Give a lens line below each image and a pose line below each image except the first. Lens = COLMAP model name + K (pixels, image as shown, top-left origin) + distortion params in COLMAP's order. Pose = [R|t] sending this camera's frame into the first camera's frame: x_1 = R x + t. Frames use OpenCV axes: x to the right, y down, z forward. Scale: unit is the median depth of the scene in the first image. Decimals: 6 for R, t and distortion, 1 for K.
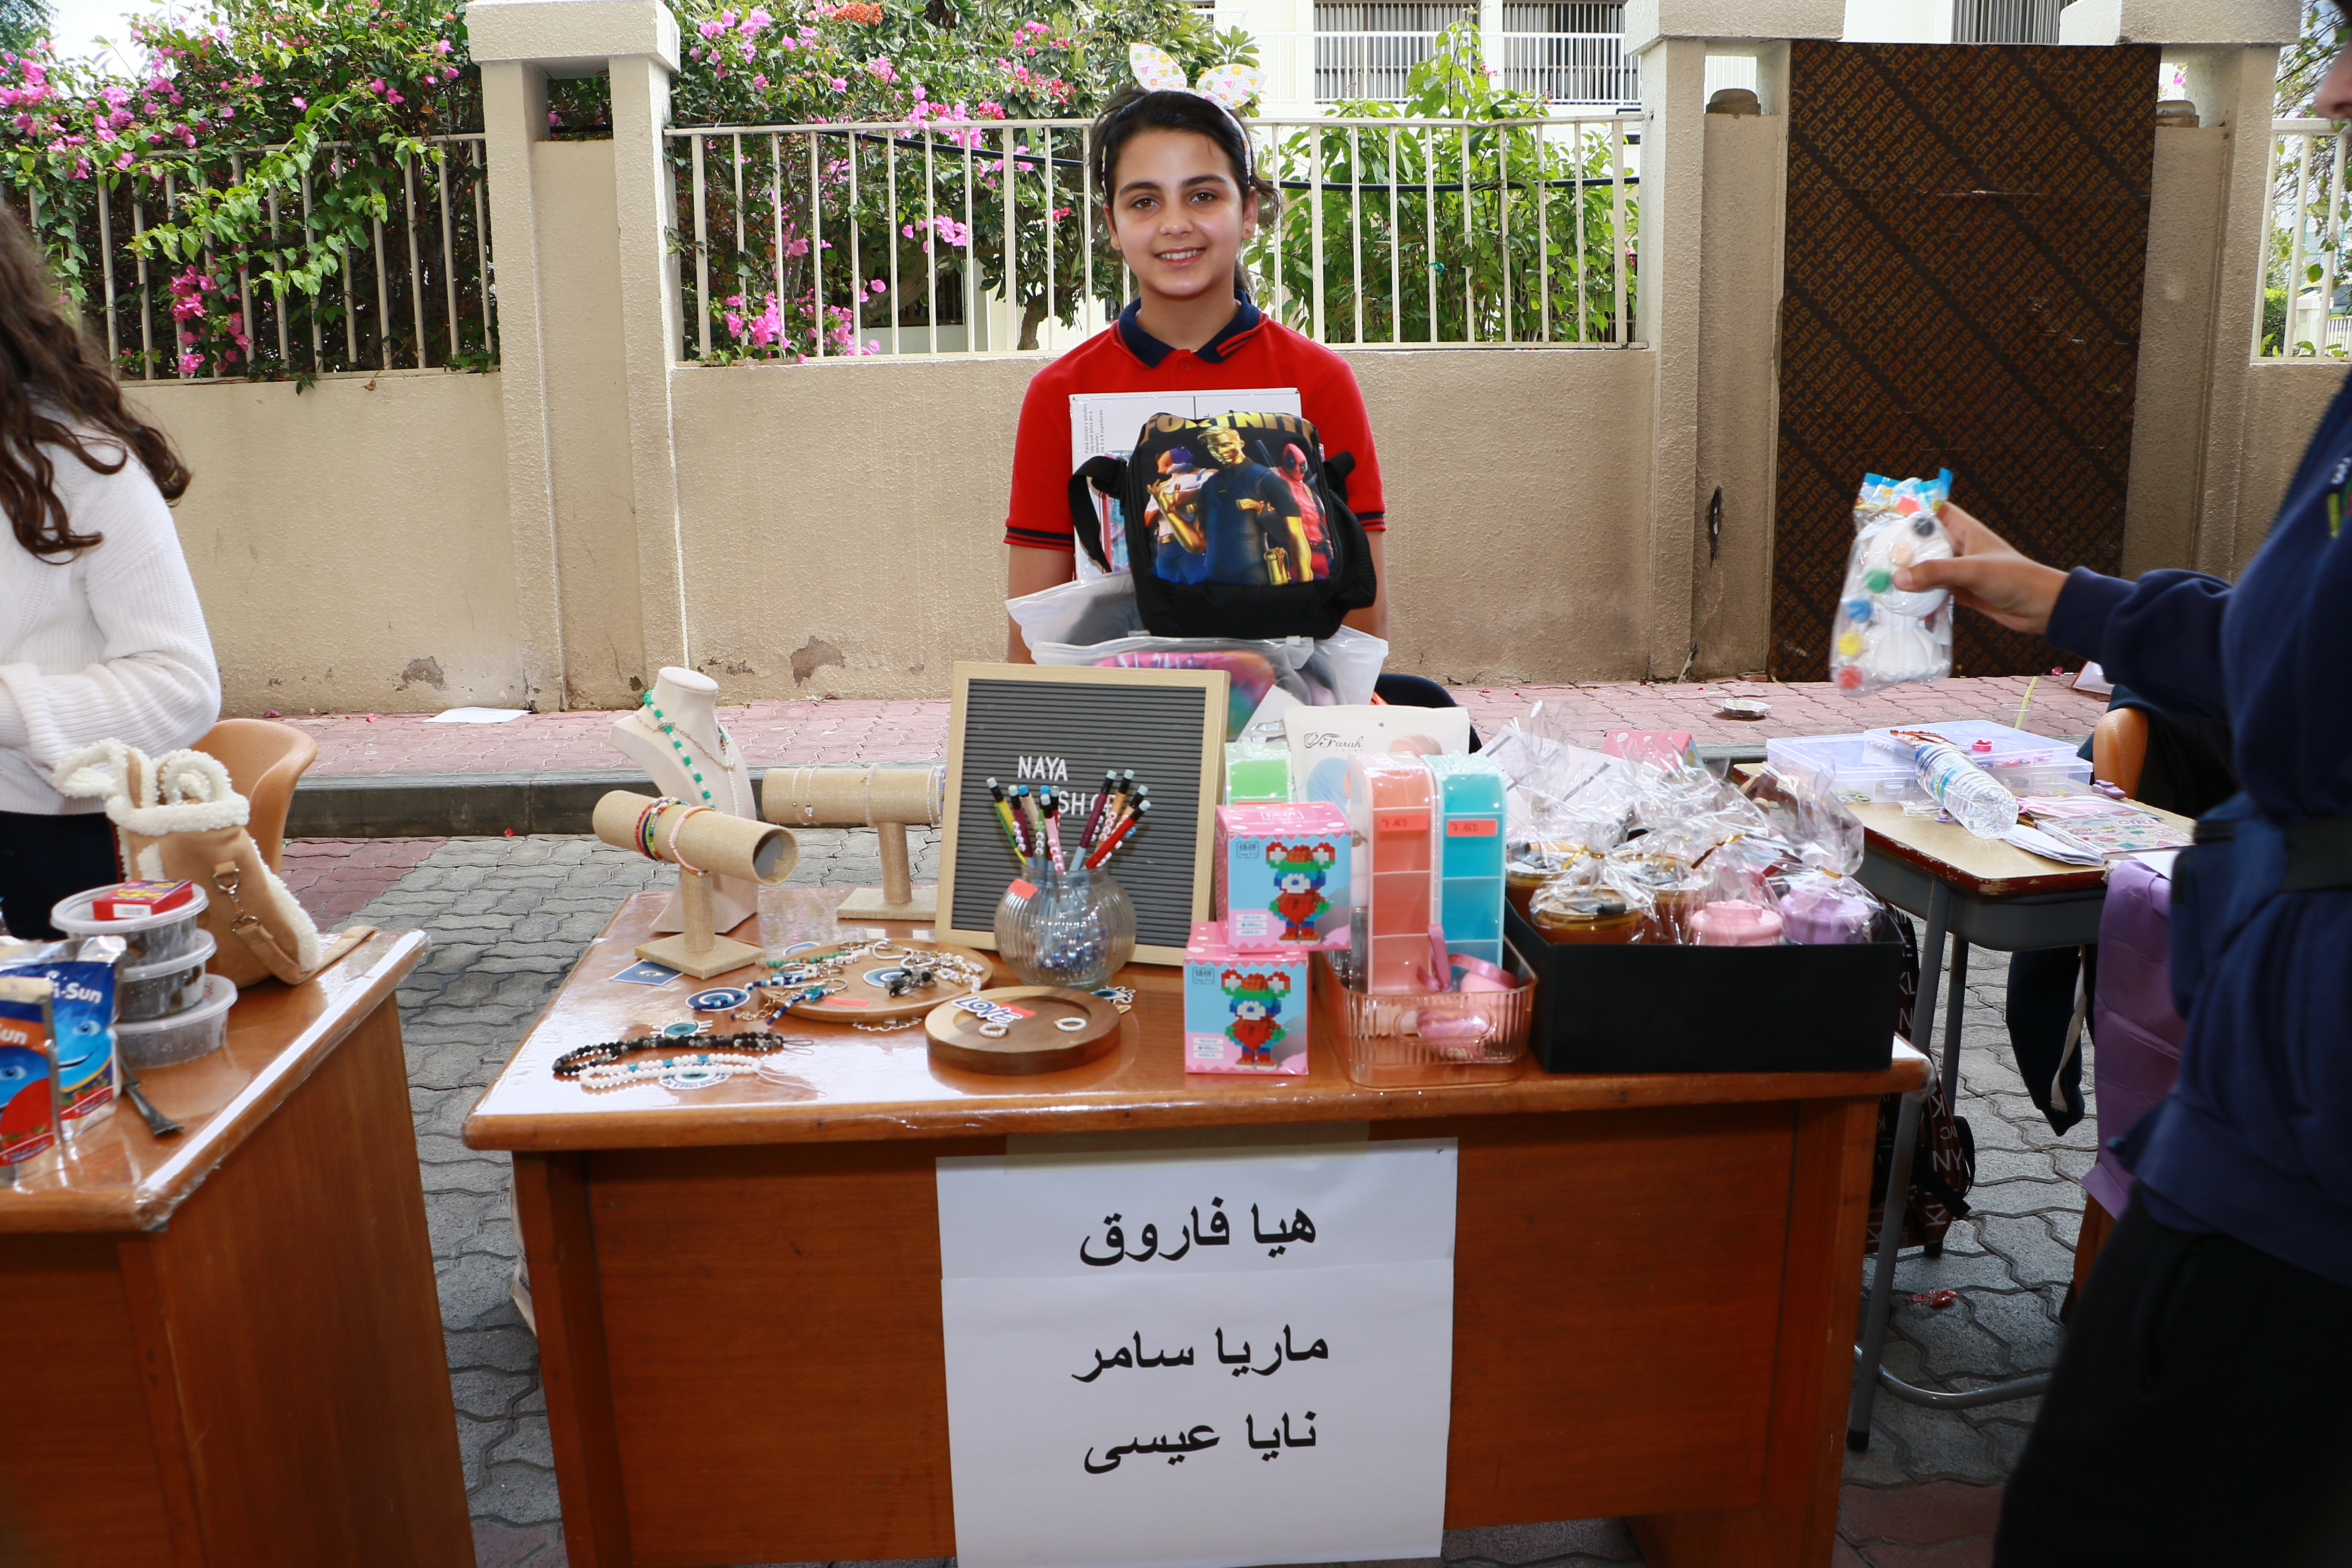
lens RADIAL K [[1880.5, 0, 1180.9], [0, 1880.5, 809.0], [0, 0, 1]] dist [-0.178682, 0.154522]
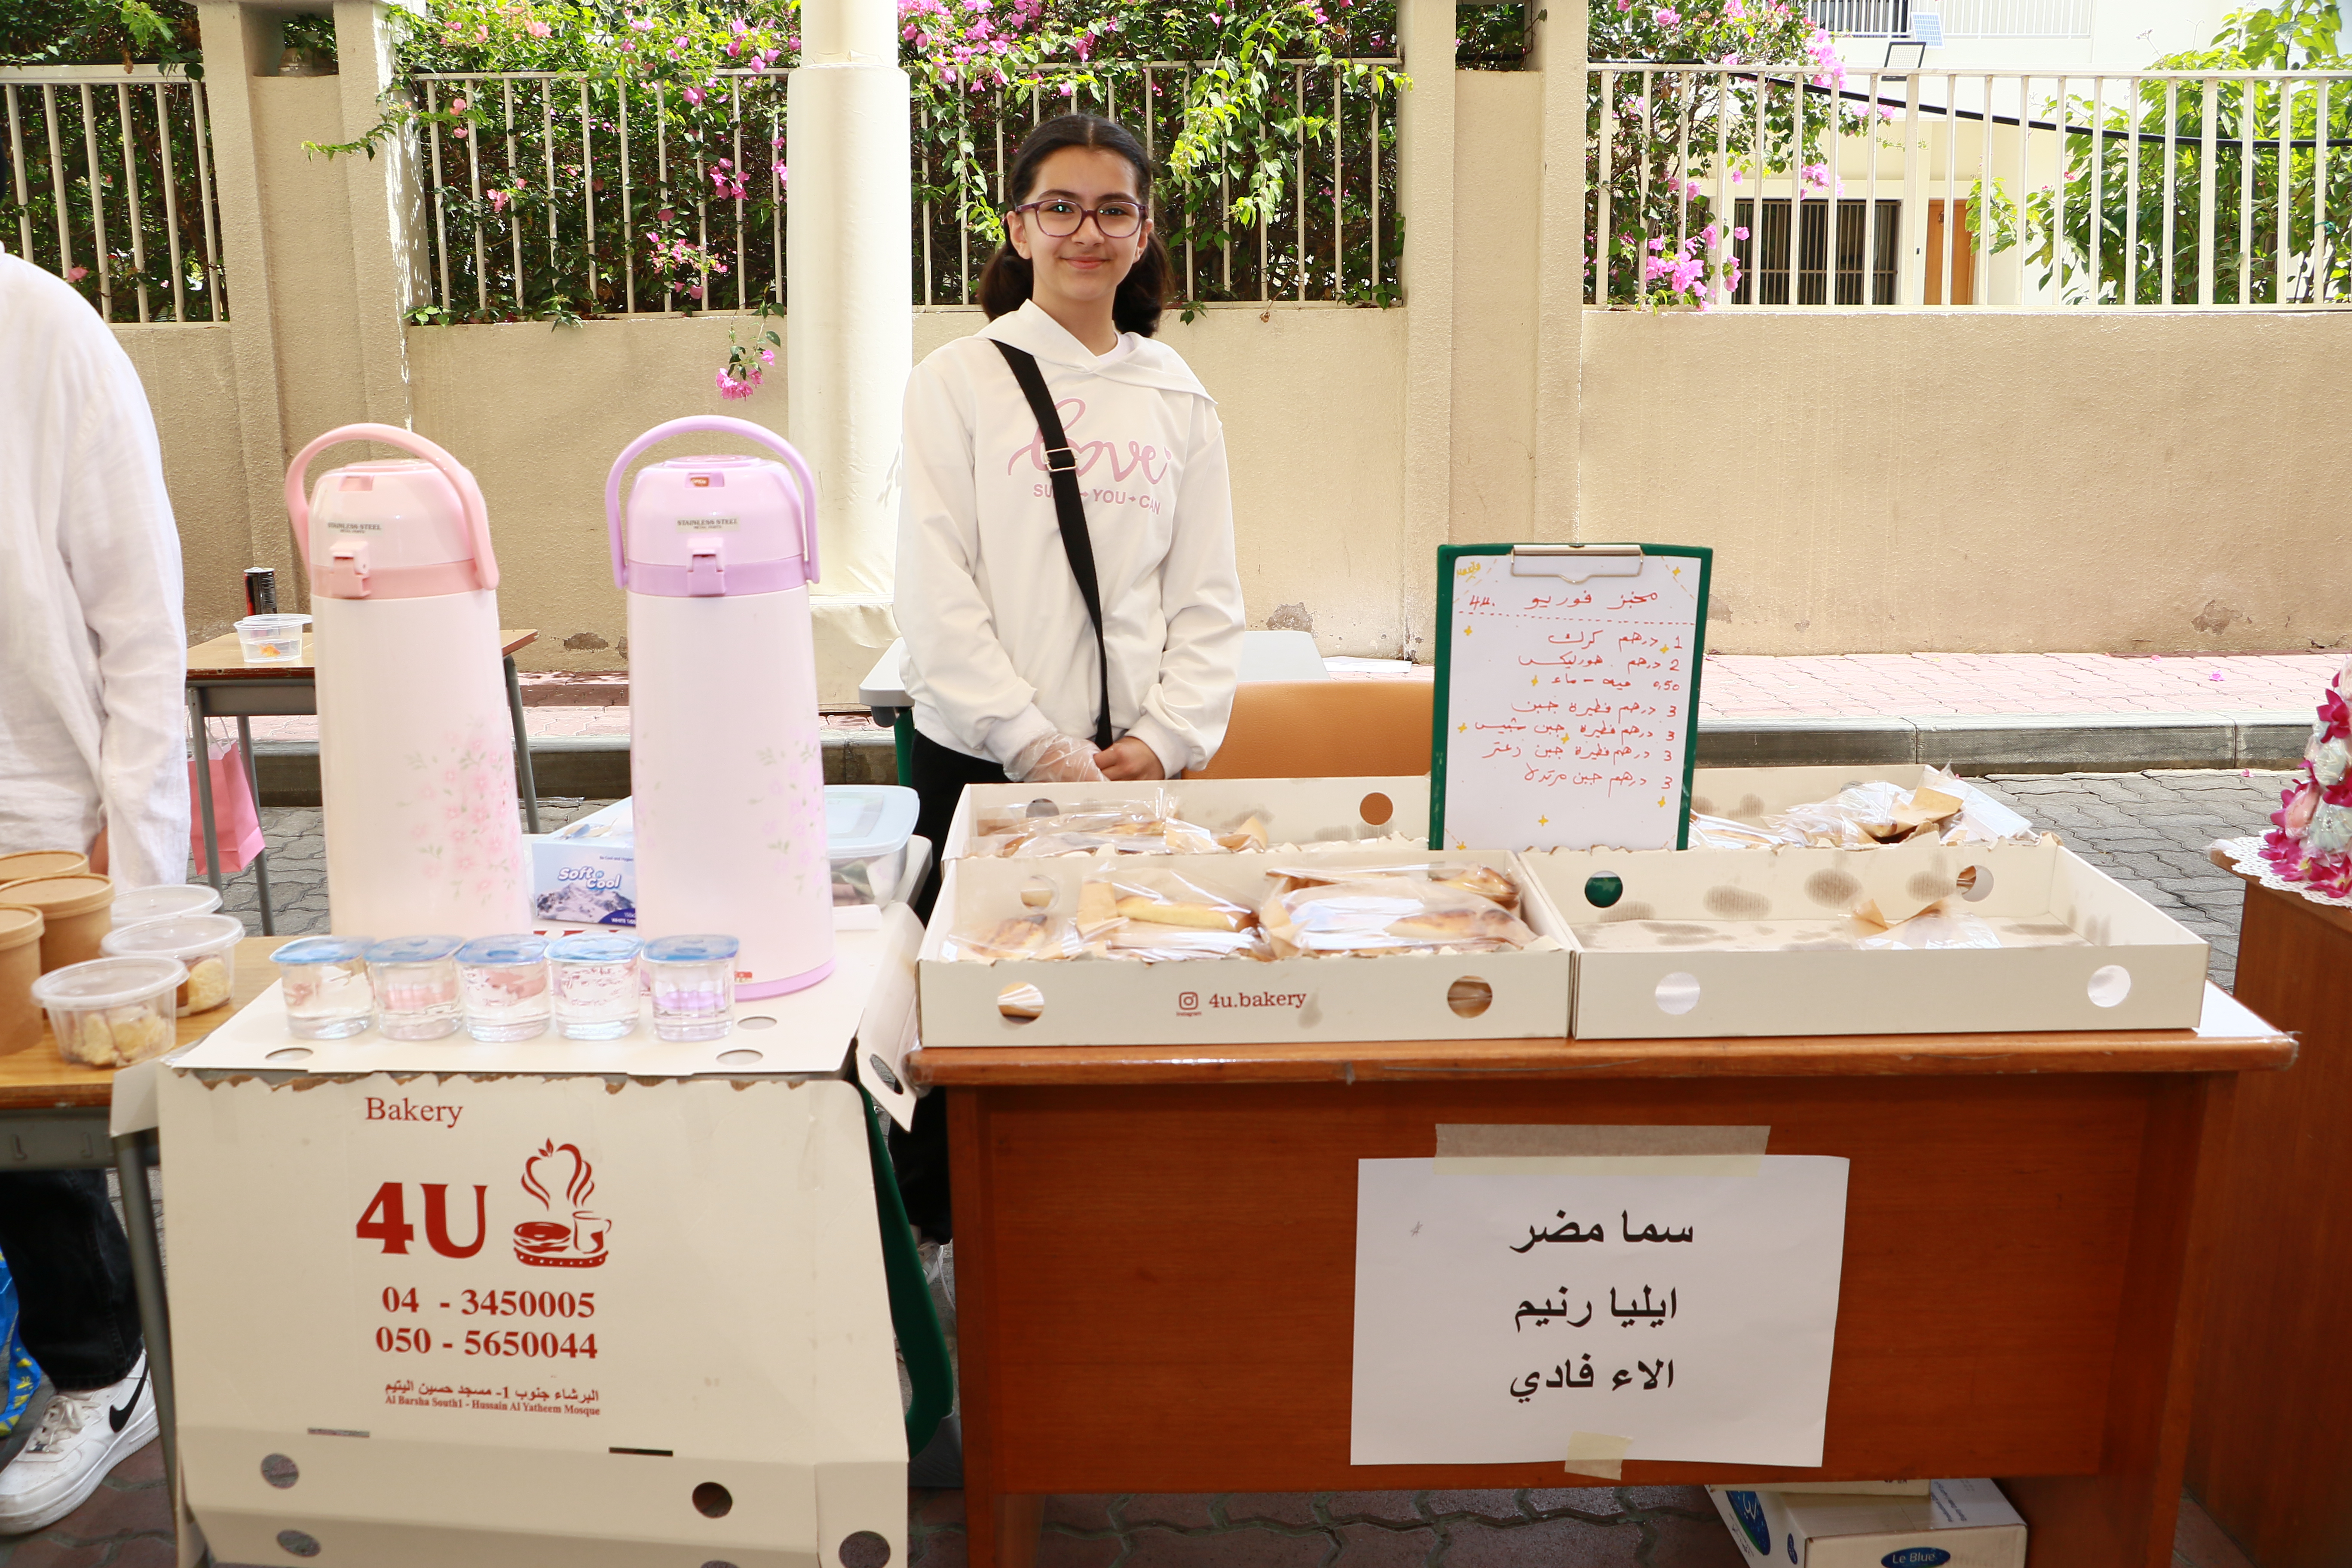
lens RADIAL K [[2156.2, 0, 1176.0], [0, 2156.2, 784.0], [0, 0, 1]] dist [-0.169441, 0.227754]
pose [[0.999903, 0.006457, 0.012357, -0.510095], [-0.006385, 0.999963, -0.005829, 0.017923], [-0.012394, 0.005749, 0.999907, -0.118217]]
